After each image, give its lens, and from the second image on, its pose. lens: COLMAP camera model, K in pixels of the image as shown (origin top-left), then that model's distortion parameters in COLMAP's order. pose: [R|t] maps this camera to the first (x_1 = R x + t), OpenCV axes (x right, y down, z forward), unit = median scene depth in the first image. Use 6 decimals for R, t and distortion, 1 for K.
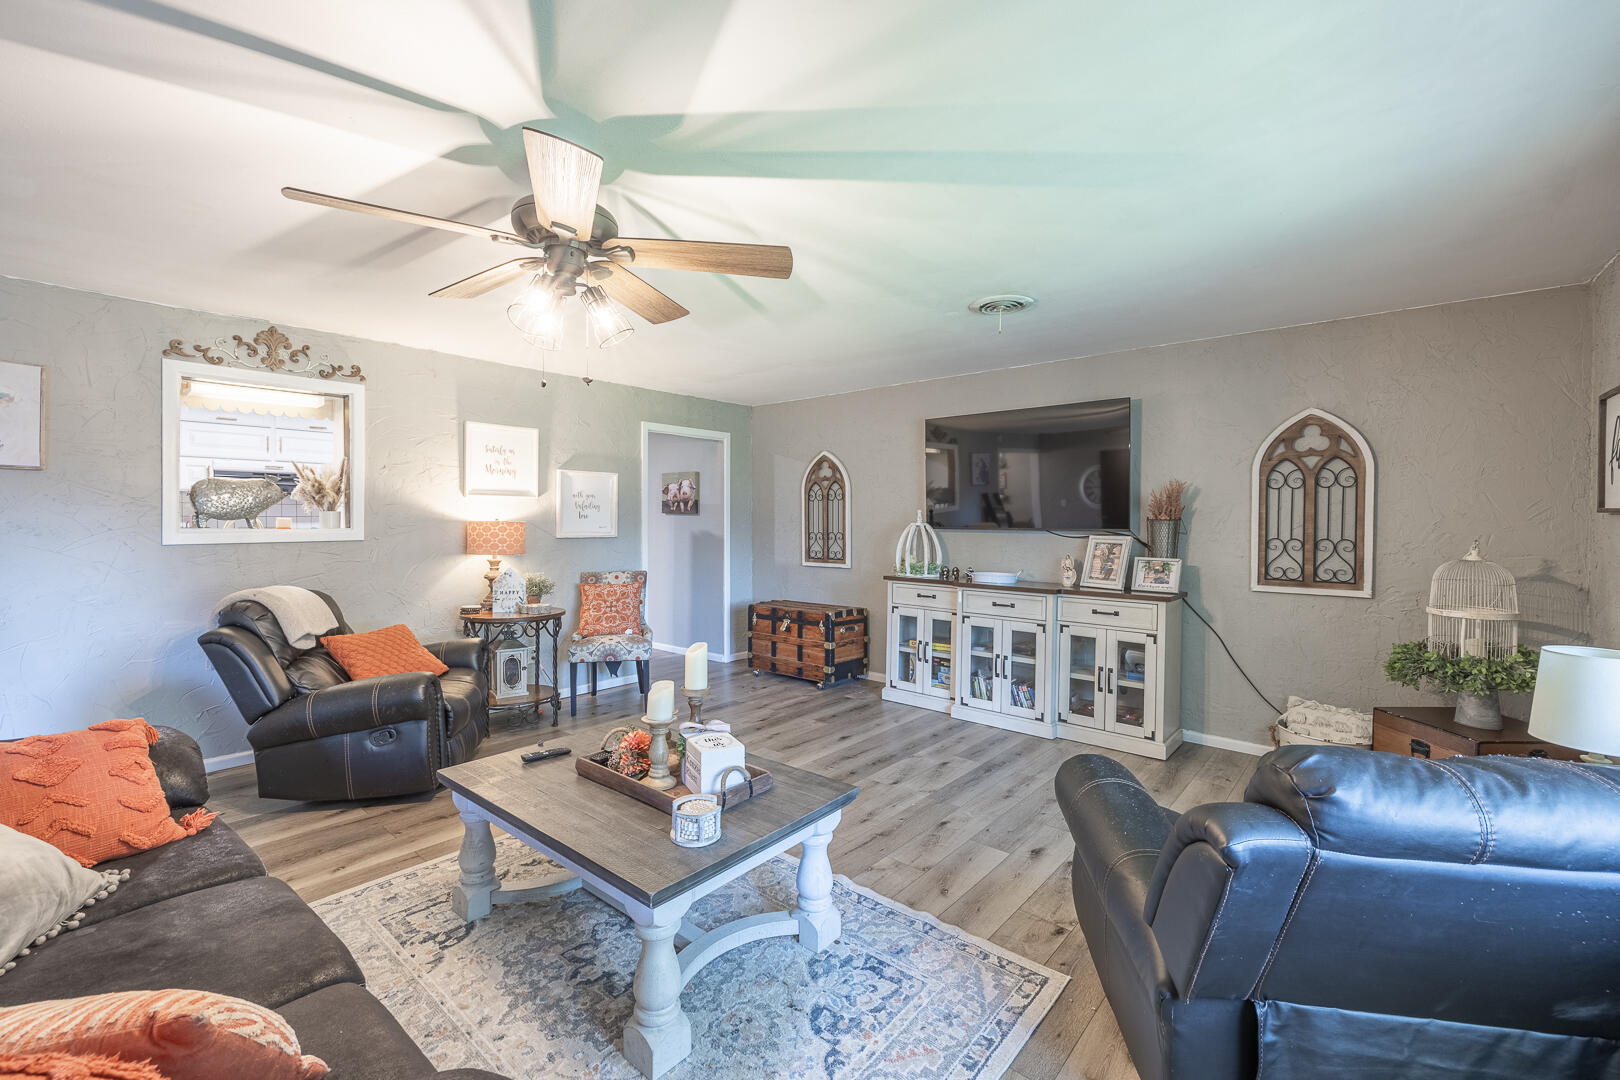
lens RADIAL K [[696.3, 0, 793.9], [0, 696.3, 532.9], [0, 0, 1]] dist [-0.001315, -0.000265]
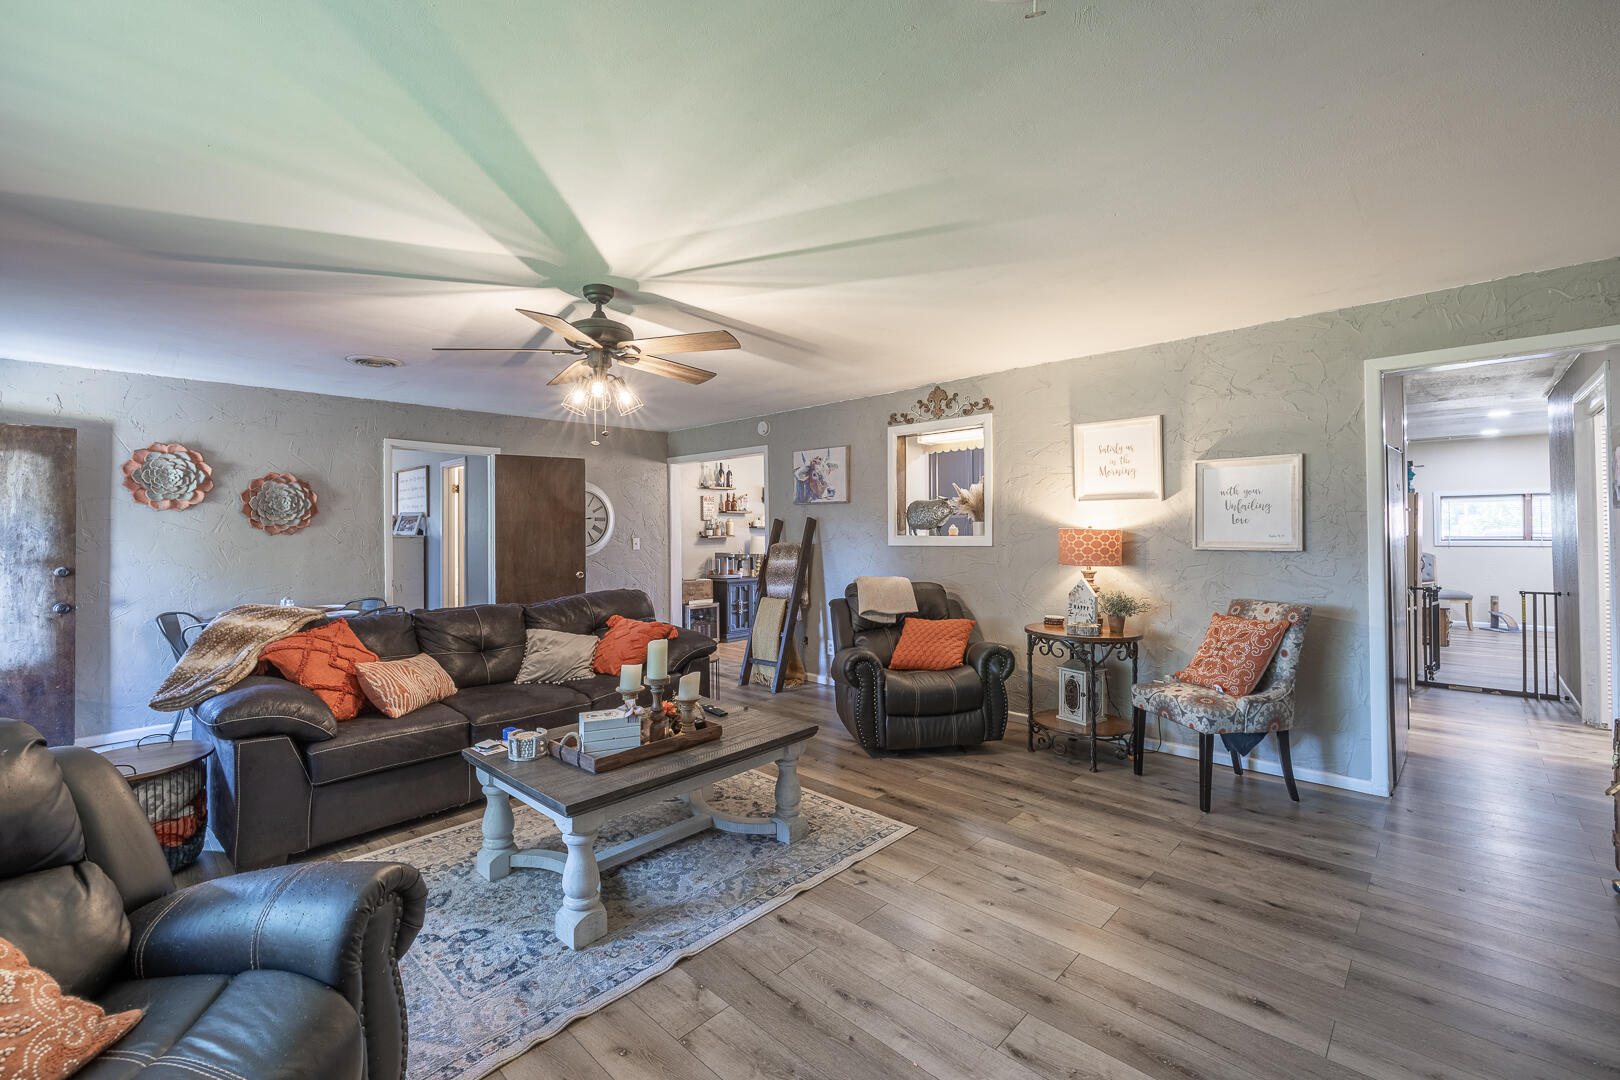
lens RADIAL K [[696.3, 0, 800.0], [0, 696.3, 529.4], [0, 0, 1]] dist [-0.001315, -0.000265]
pose [[-0.068300, -0.004182, -0.997656, 0.533052], [-0.011339, 0.999930, -0.003415, -0.009105], [0.997600, 0.011079, -0.068343, 0.714289]]
